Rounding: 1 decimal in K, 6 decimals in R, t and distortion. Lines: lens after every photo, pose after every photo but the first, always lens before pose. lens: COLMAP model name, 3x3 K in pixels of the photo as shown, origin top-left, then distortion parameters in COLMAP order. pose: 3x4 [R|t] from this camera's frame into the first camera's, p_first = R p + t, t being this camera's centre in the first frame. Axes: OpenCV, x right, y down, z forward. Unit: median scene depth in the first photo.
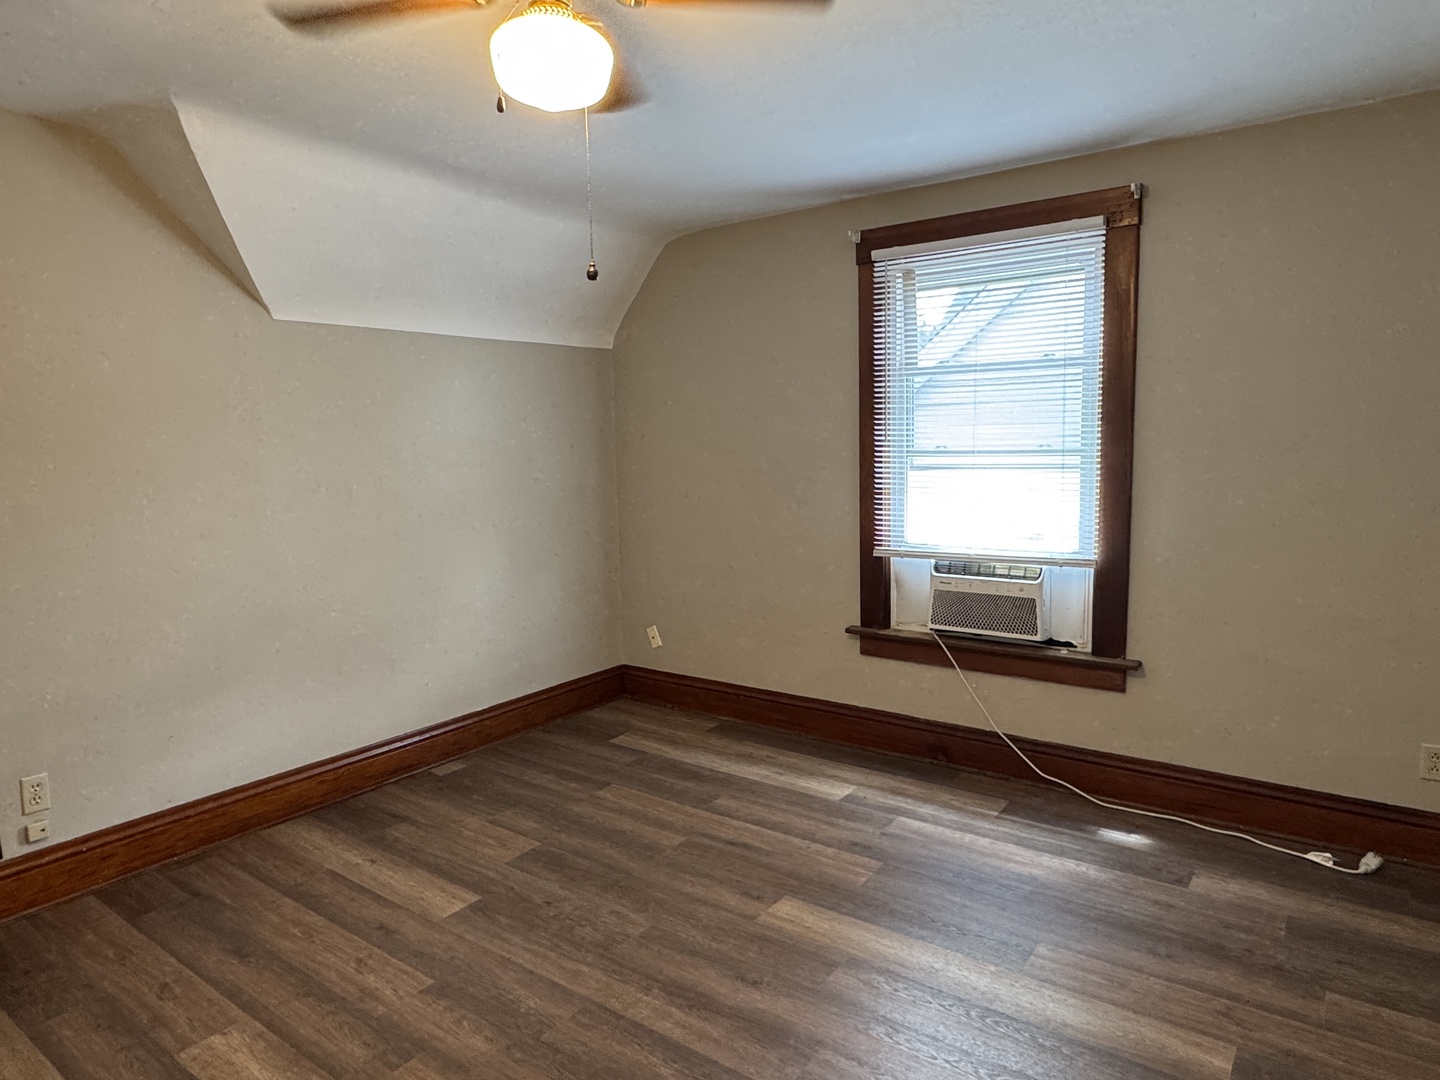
lens RADIAL K [[891.6, 0, 715.8], [0, 891.6, 542.1], [0, 0, 1]] dist [-0.001482, -0.000325]
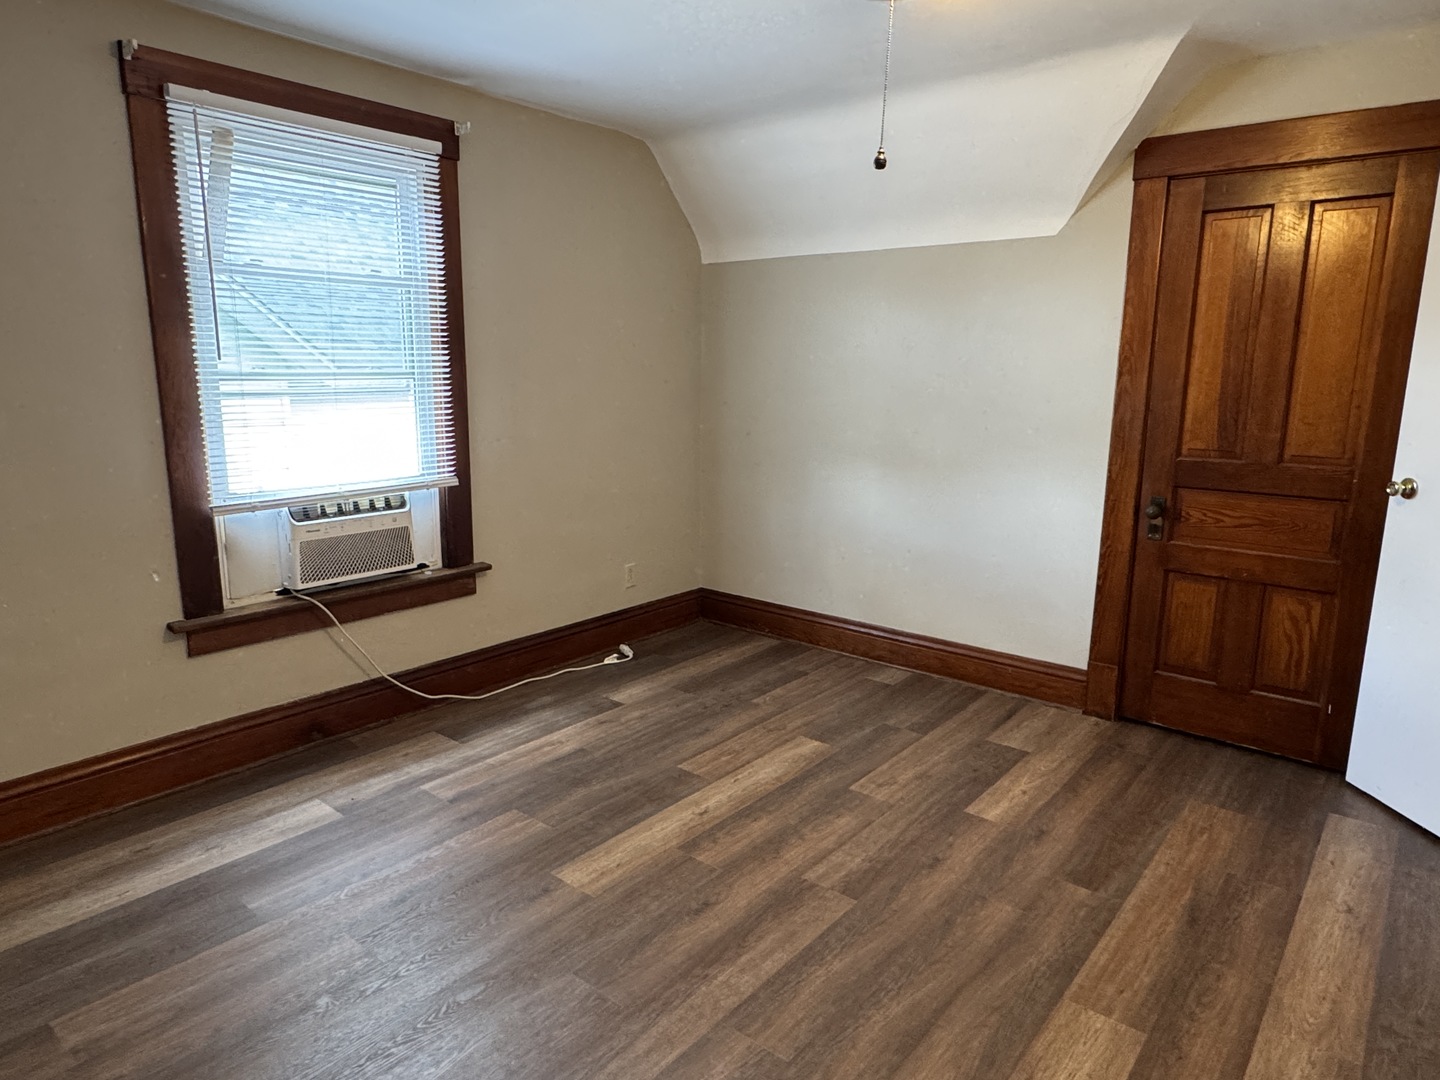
lens RADIAL K [[891.6, 0, 716.3], [0, 891.6, 539.8], [0, 0, 1]] dist [-0.001482, -0.000325]
pose [[0.063570, -0.173579, 0.982766, -0.571762], [0.112238, 0.979754, 0.165787, -0.045055], [-0.991646, 0.099765, 0.081765, 0.574726]]
